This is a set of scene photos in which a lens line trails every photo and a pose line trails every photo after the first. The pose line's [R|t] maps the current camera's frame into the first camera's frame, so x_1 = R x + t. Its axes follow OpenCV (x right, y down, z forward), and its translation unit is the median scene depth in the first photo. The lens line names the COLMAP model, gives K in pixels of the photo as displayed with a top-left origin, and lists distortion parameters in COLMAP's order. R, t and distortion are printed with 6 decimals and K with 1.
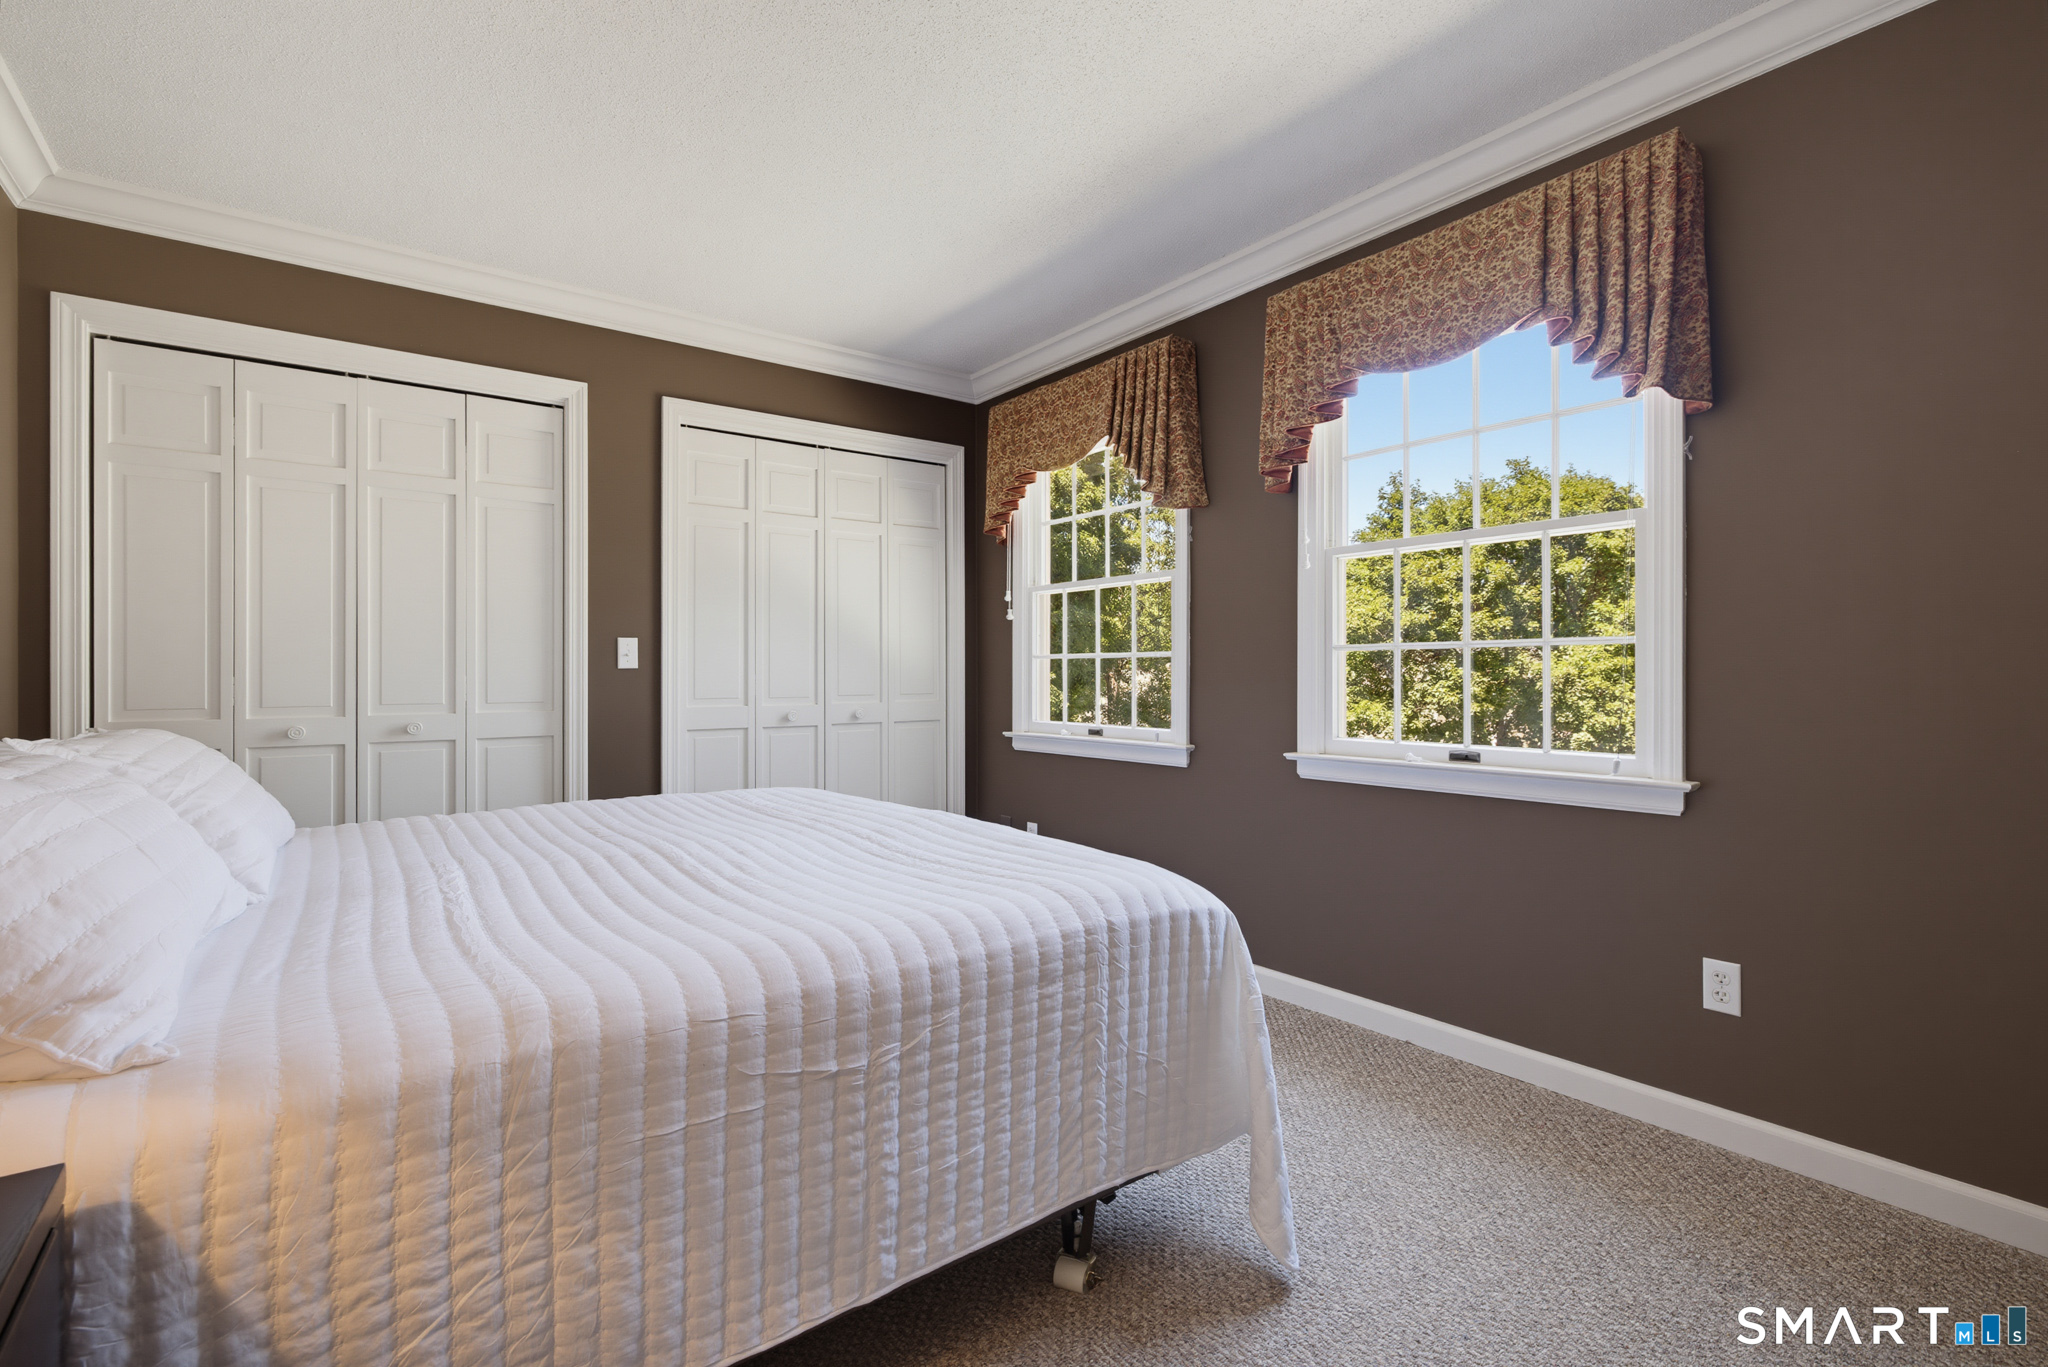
lens RADIAL K [[933.7, 0, 1007.4], [0, 933.7, 683.9], [0, 0, 1]] dist [-0.002117, 0.000332]
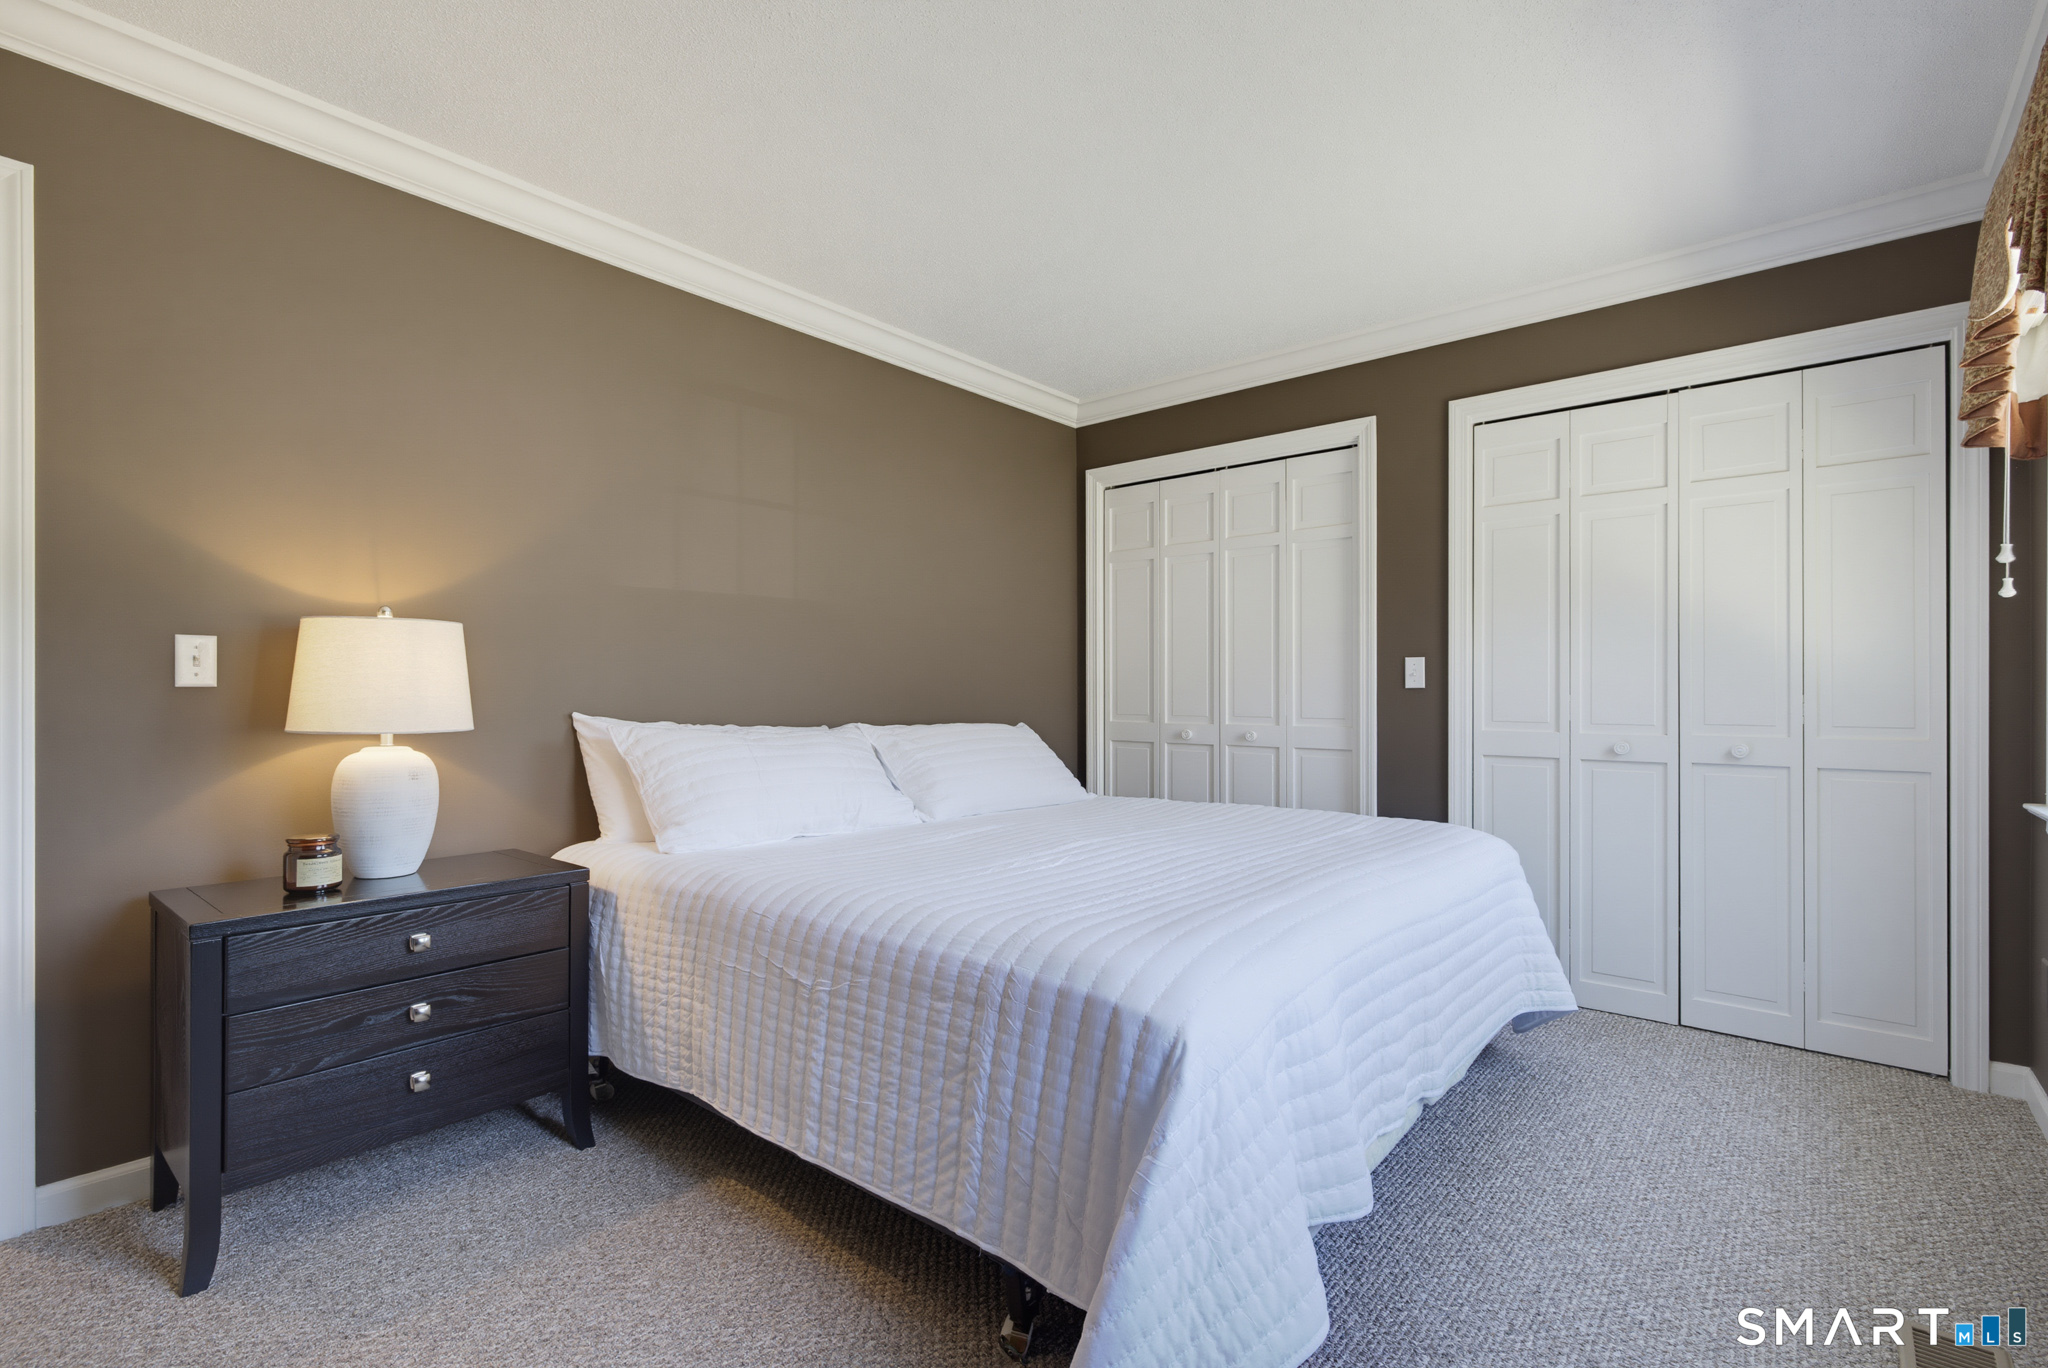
lens RADIAL K [[933.7, 0, 1006.2], [0, 933.7, 680.1], [0, 0, 1]] dist [-0.002117, 0.000332]
pose [[0.219823, -0.008604, -0.975502, 0.485246], [-0.010742, 0.999879, -0.011240, -0.010128], [0.975481, 0.012950, 0.219704, 0.378938]]
